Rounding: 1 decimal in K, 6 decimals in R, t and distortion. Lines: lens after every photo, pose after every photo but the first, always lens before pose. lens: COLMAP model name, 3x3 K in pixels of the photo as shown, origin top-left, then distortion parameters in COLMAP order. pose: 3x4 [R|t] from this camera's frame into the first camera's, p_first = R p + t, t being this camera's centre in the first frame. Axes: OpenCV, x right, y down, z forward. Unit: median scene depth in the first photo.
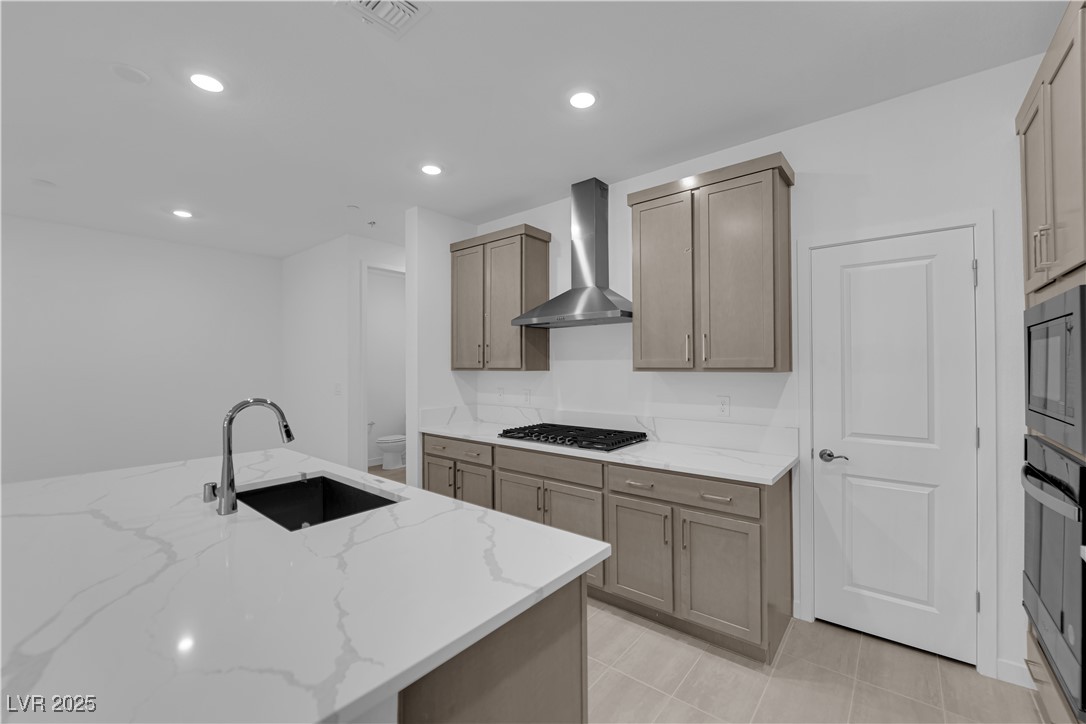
lens RADIAL K [[438.9, 0, 546.1], [0, 438.9, 361.3], [0, 0, 1]] dist [-0.009285, -0.004568]
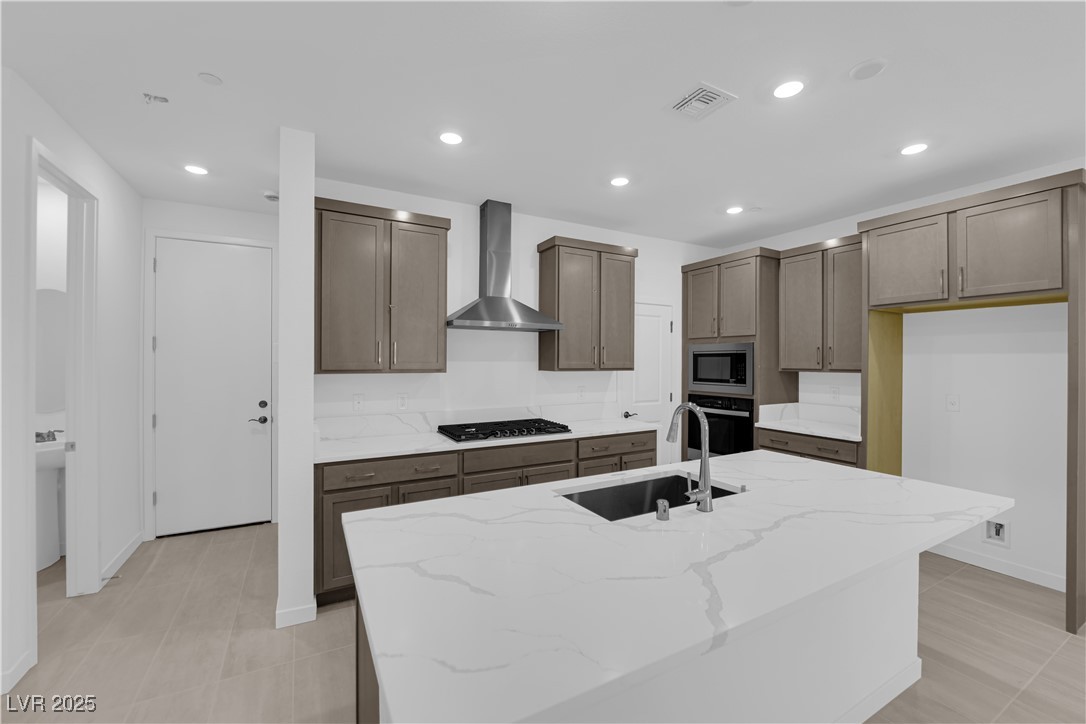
lens RADIAL K [[438.9, 0, 546.1], [0, 438.9, 361.3], [0, 0, 1]] dist [-0.009285, -0.004568]
pose [[0.367088, 0.004655, 0.930174, -1.136960], [-0.012812, 0.999918, 0.000052, -0.006972], [-0.930098, -0.011937, 0.367118, 0.590285]]
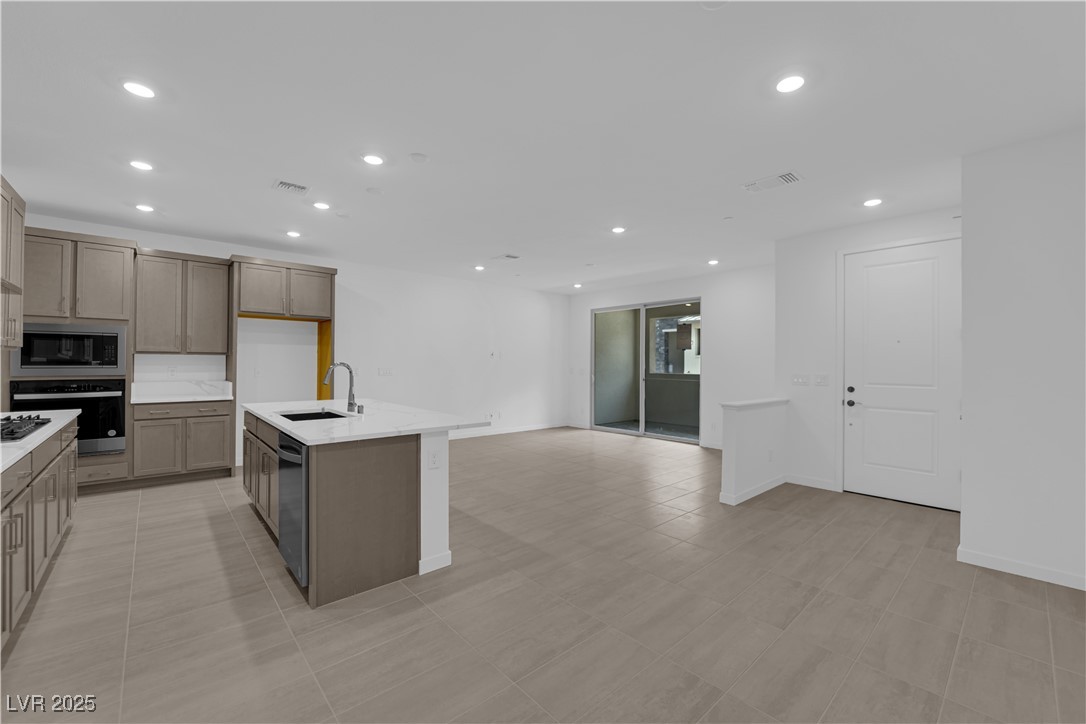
lens RADIAL K [[438.9, 0, 546.1], [0, 438.9, 361.3], [0, 0, 1]] dist [-0.009285, -0.004568]
pose [[-0.988767, -0.003324, 0.149429, -1.272134], [-0.005326, 0.999901, -0.013000, 0.064496], [-0.149371, -0.013650, -0.988687, 1.903778]]
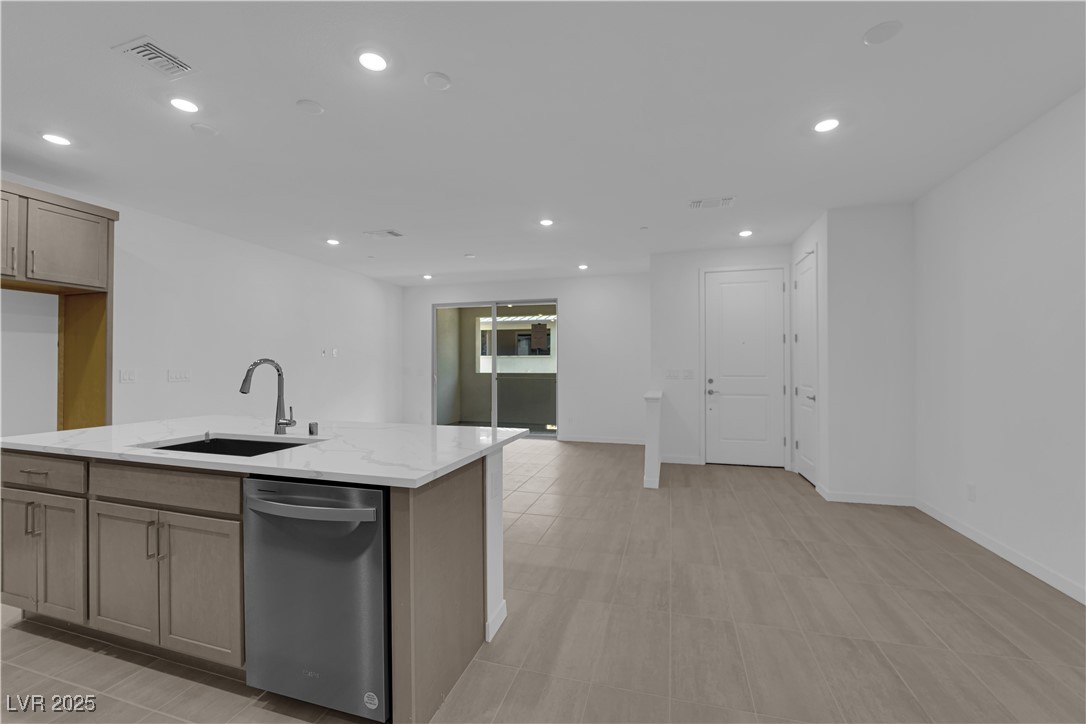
lens RADIAL K [[438.9, 0, 546.1], [0, 438.9, 361.3], [0, 0, 1]] dist [-0.009285, -0.004568]
pose [[-0.917048, 0.000520, -0.398777, -0.588476], [0.007322, 0.999853, -0.015535, 0.077626], [0.398710, -0.017166, -0.916916, 1.664810]]
